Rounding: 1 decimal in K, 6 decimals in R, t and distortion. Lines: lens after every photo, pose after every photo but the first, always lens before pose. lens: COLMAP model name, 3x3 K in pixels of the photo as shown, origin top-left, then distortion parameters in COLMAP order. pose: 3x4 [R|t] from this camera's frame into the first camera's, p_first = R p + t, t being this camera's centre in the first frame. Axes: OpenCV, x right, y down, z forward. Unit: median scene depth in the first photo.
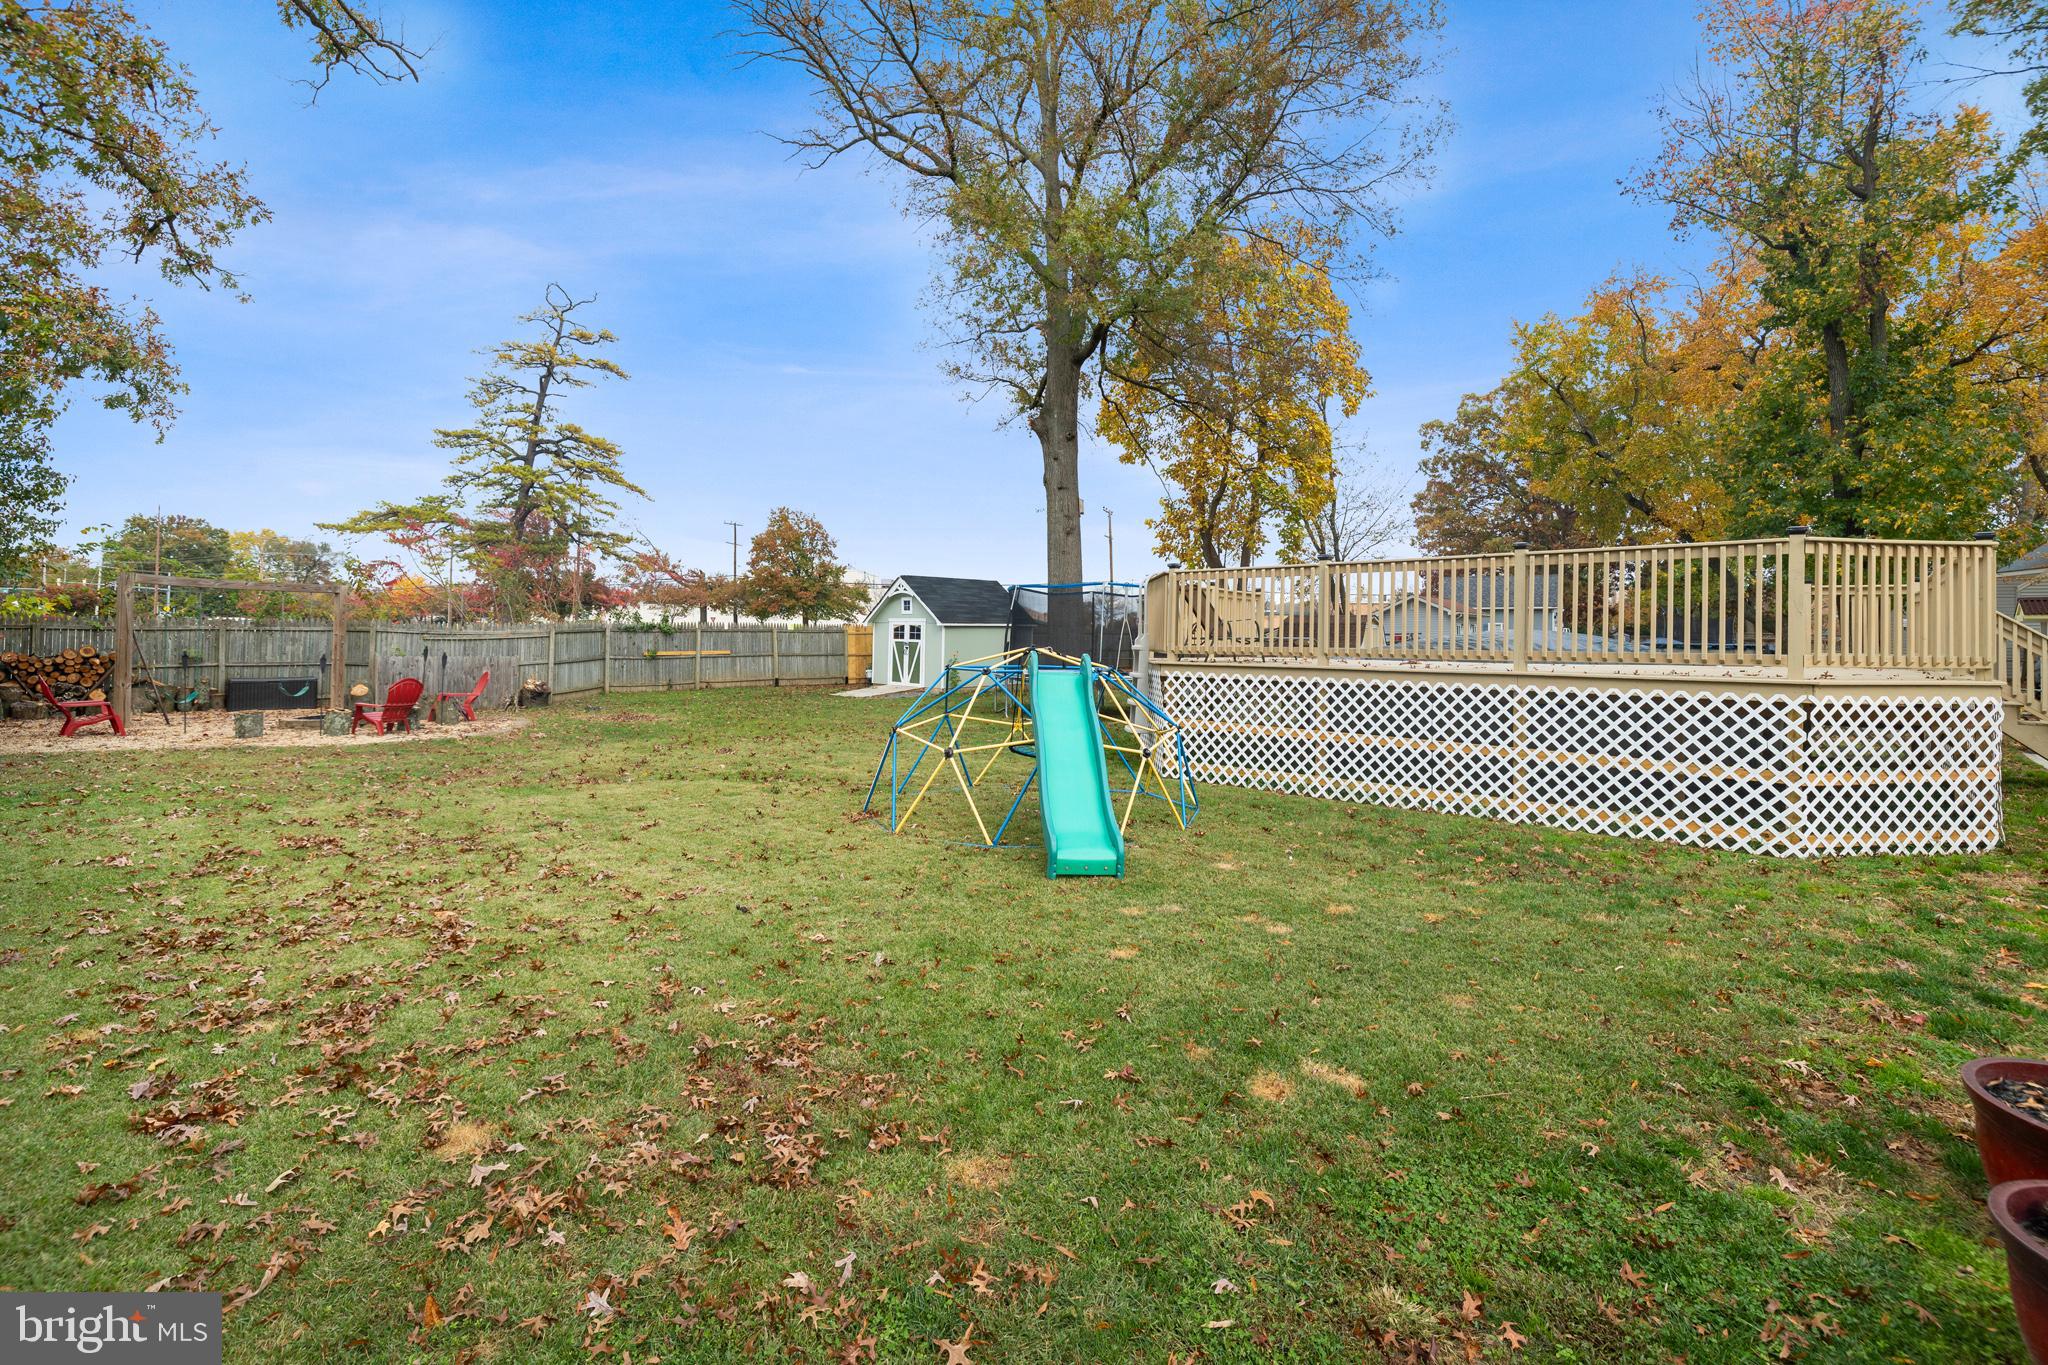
lens RADIAL K [[918.0, 0, 1013.8], [0, 918.0, 617.1], [0, 0, 1]] dist [-0.003304, -0.000212]
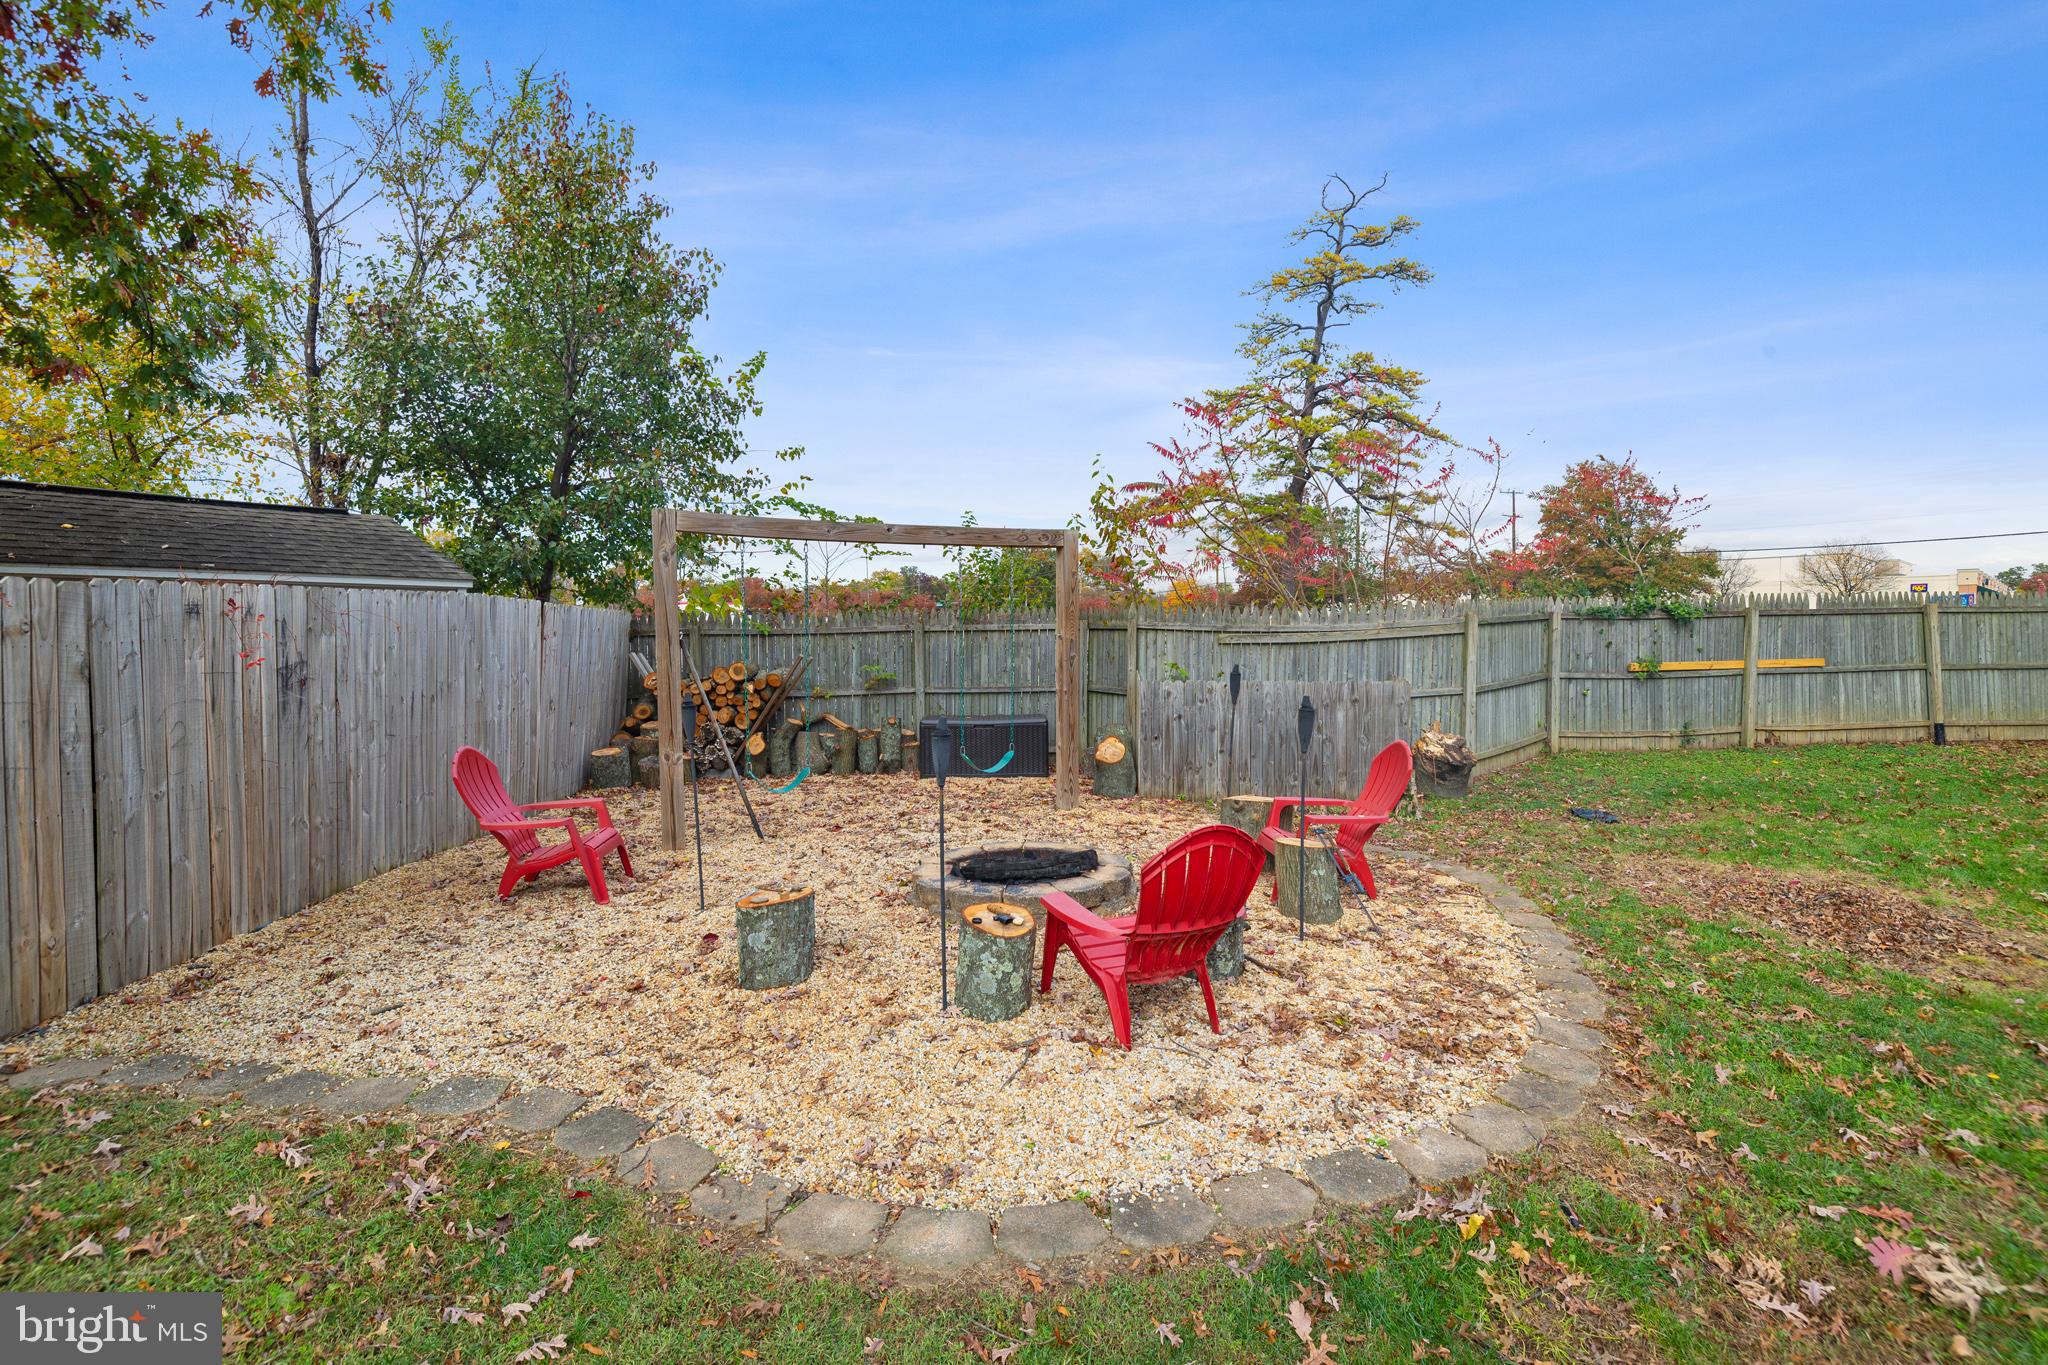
lens RADIAL K [[913.2, 0, 1013.4], [0, 913.2, 656.0], [0, 0, 1]] dist [-0.004357, 0.000054]
pose [[0.719407, 0.002575, -0.694584, -0.160857], [0.032736, 0.998756, 0.037609, 0.003730], [0.693817, -0.049794, 0.718428, 0.239987]]
